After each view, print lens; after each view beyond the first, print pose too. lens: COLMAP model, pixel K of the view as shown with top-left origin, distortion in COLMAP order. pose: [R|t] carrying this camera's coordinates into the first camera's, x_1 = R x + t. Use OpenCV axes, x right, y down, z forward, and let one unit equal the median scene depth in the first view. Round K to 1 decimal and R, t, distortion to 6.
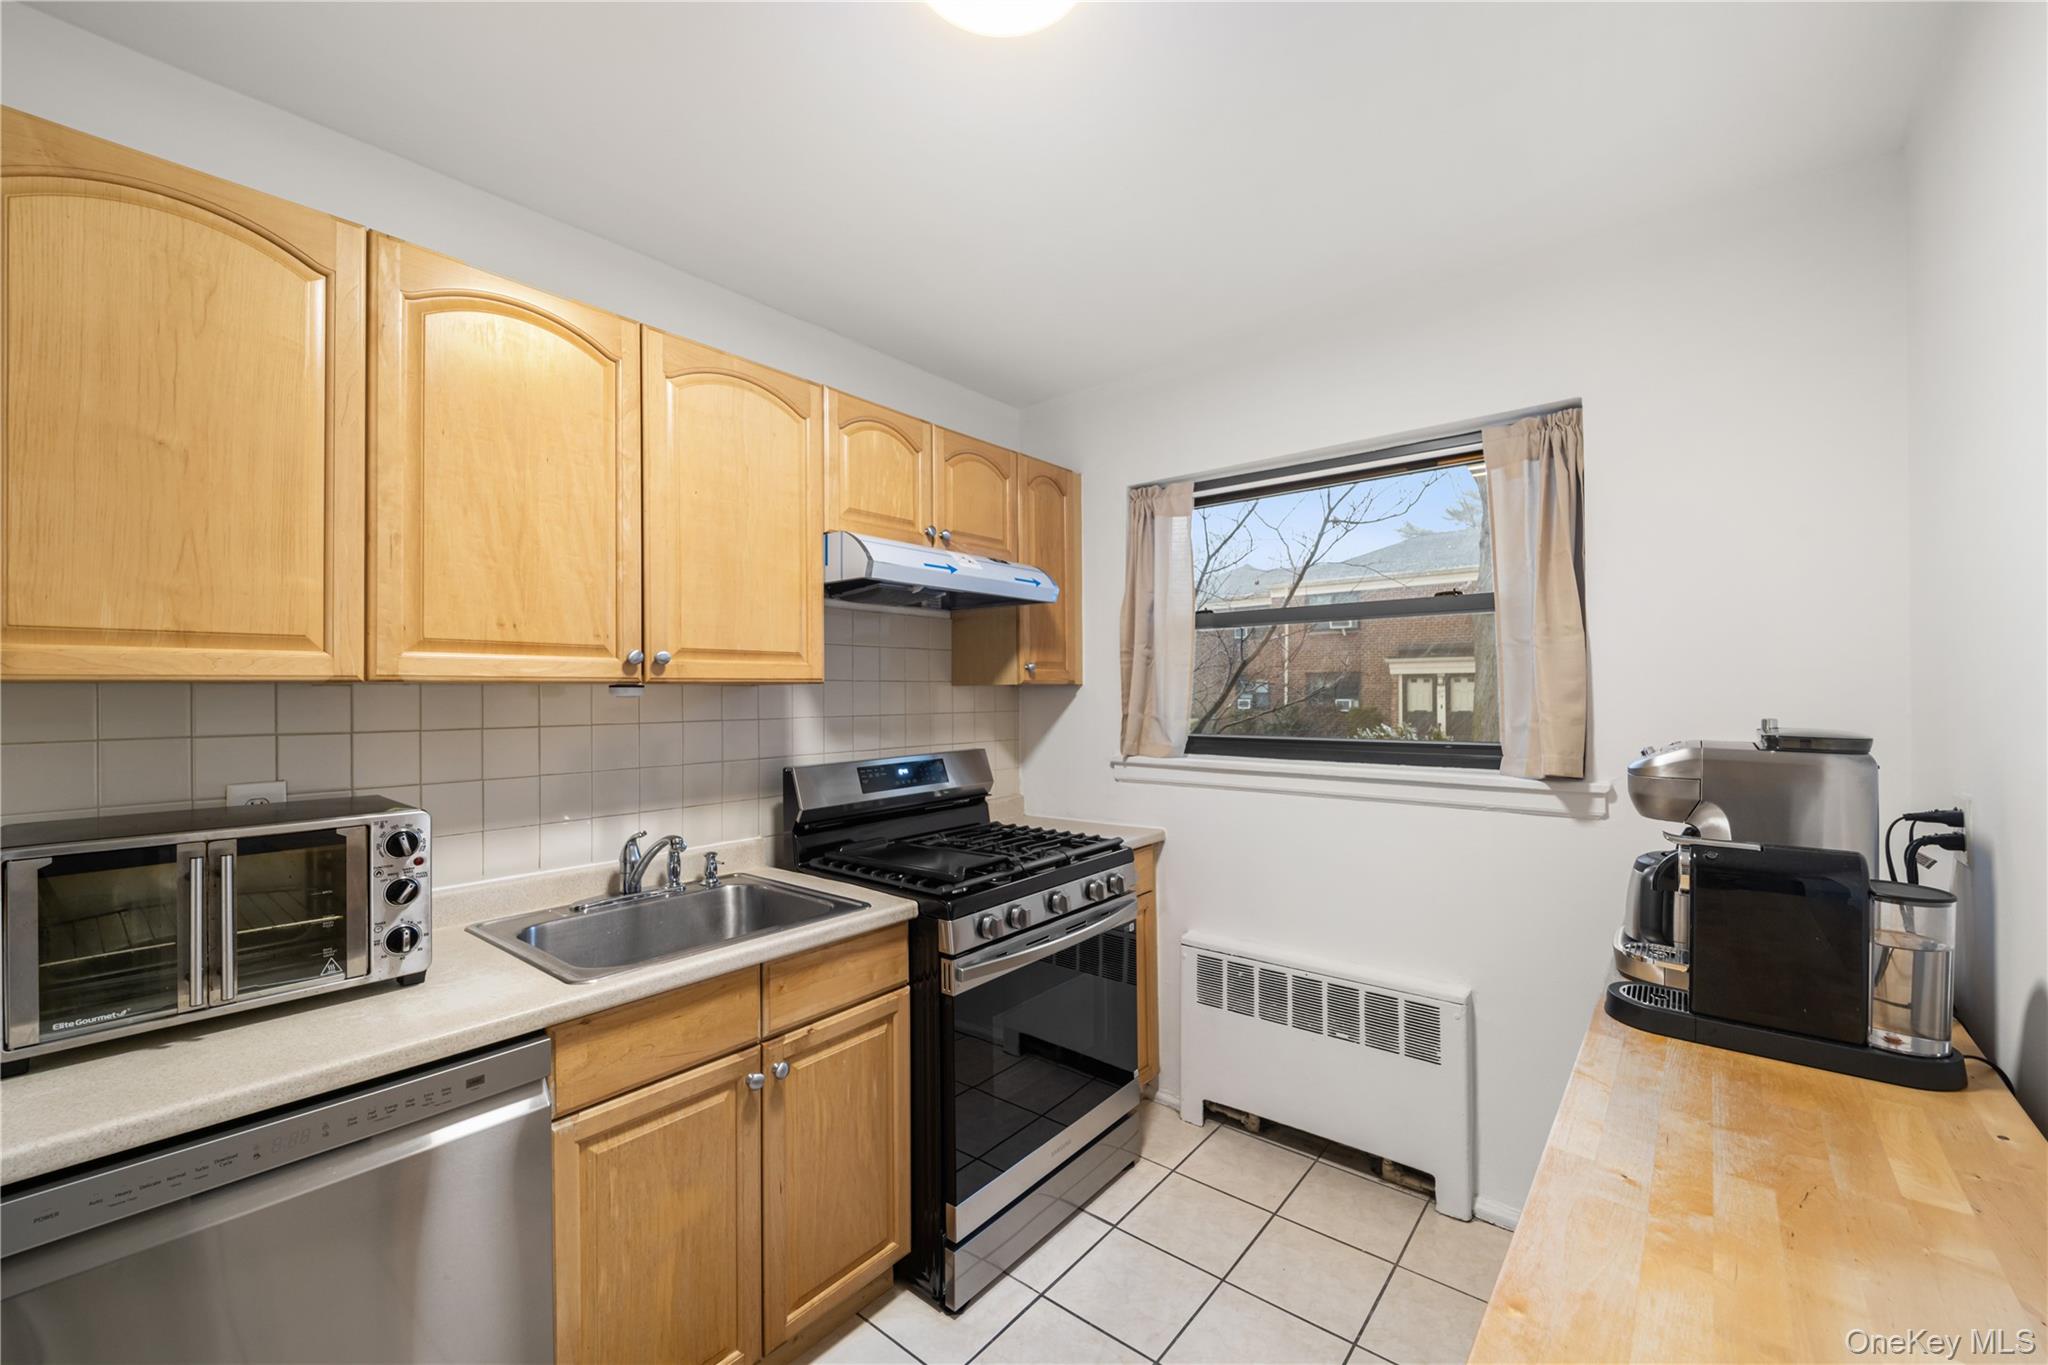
lens RADIAL K [[818.7, 0, 1034.8], [0, 818.7, 694.8], [0, 0, 1]] dist [-0.000183, -0.000404]
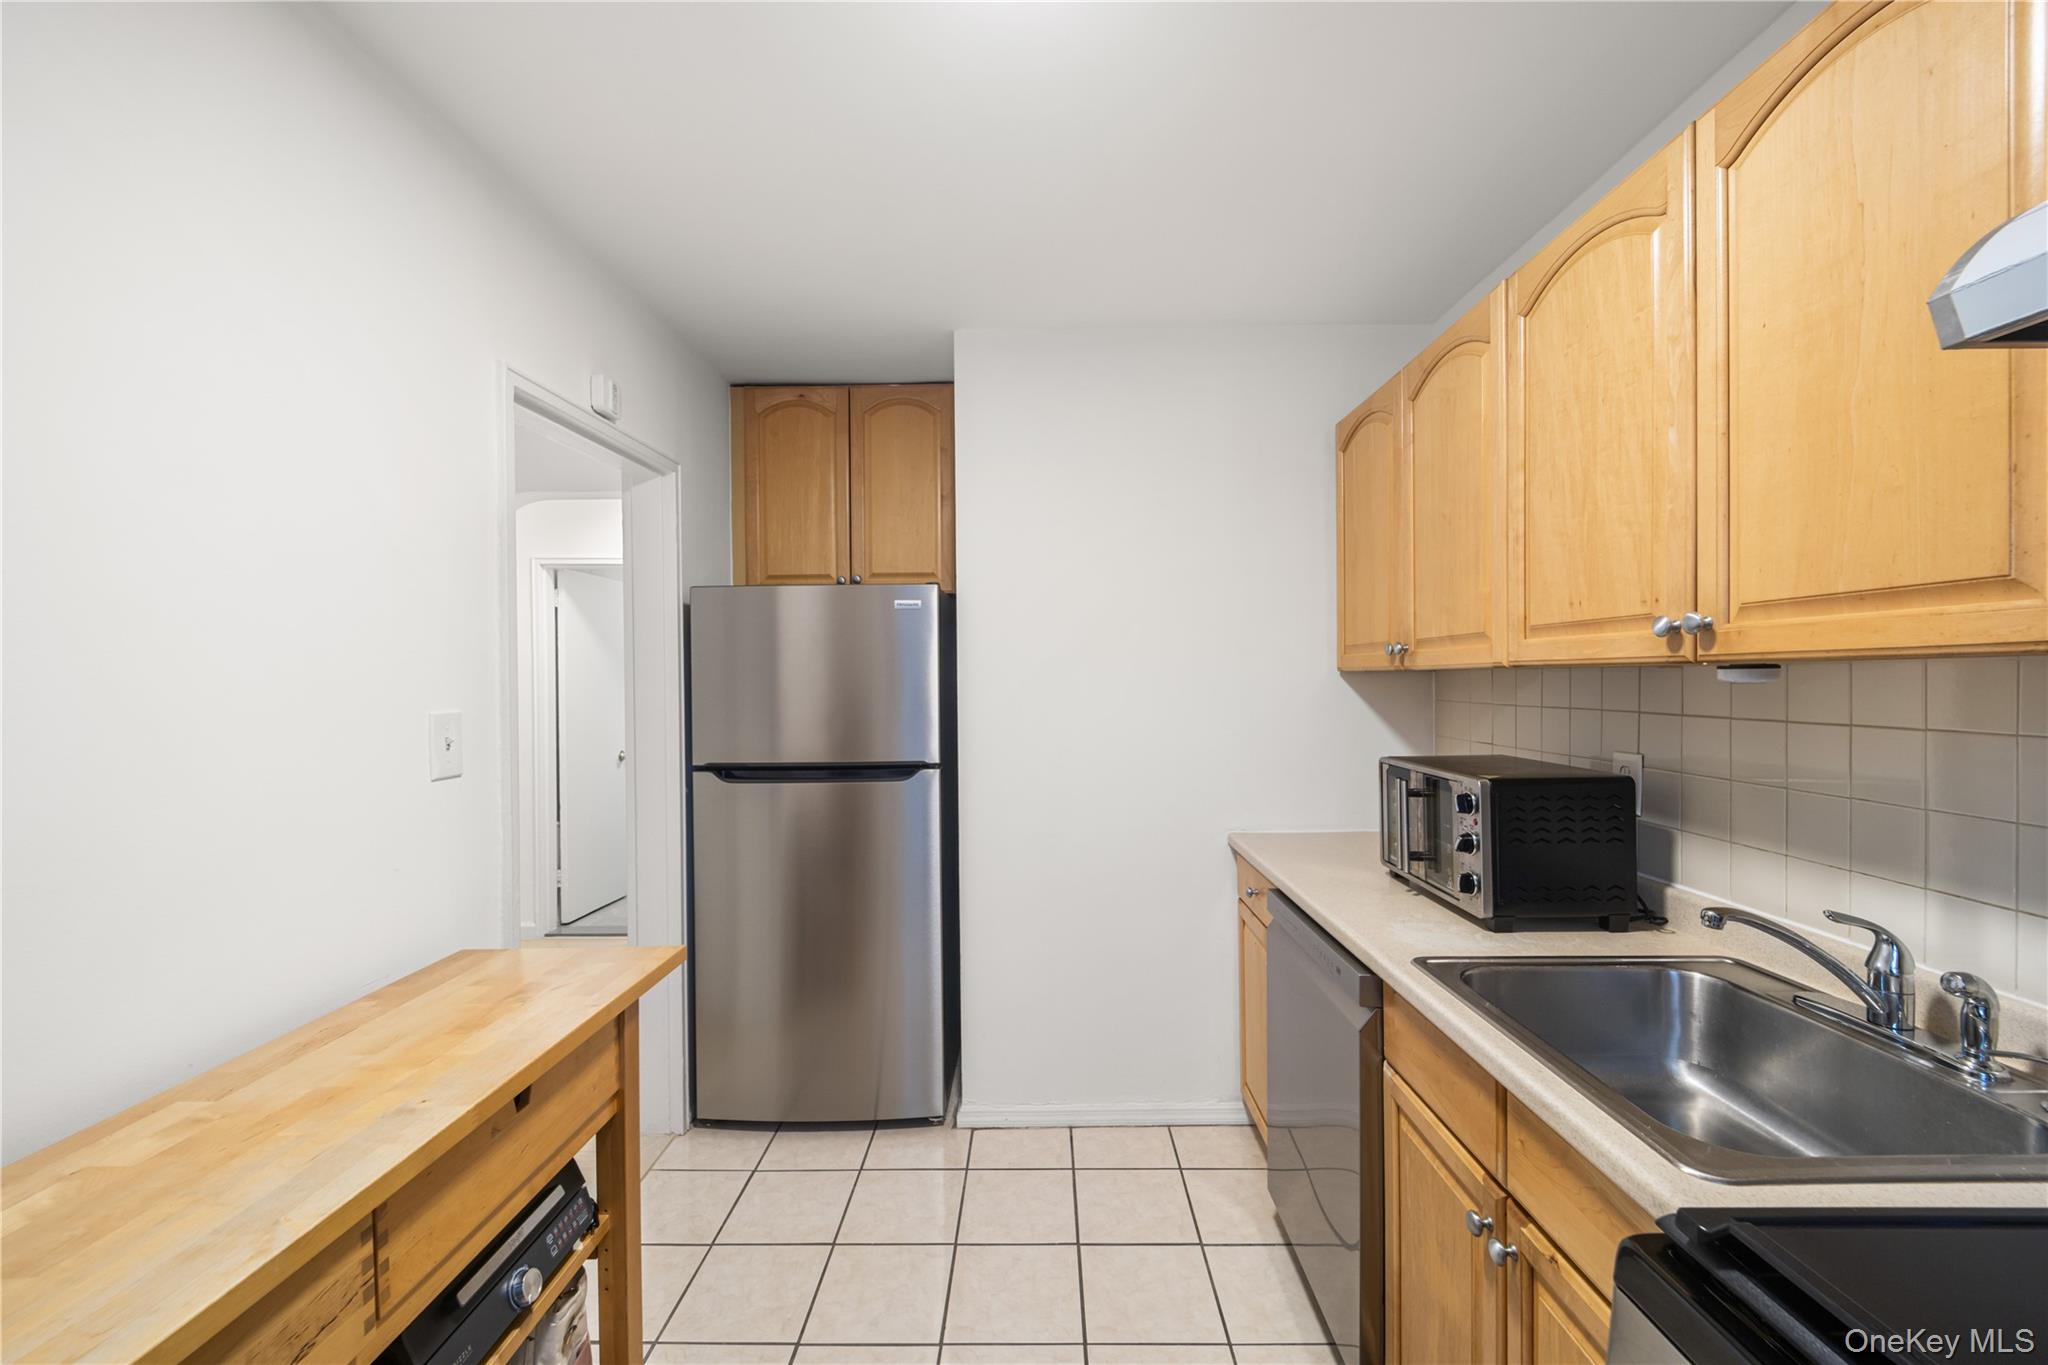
lens RADIAL K [[818.7, 0, 1024.2], [0, 818.7, 679.5], [0, 0, 1]] dist [-0.000183, -0.000404]
pose [[-0.807311, 0.020278, -0.589778, 0.376276], [0.020552, 0.999769, 0.006242, -0.016980], [0.589768, -0.007082, -0.807542, 1.290073]]
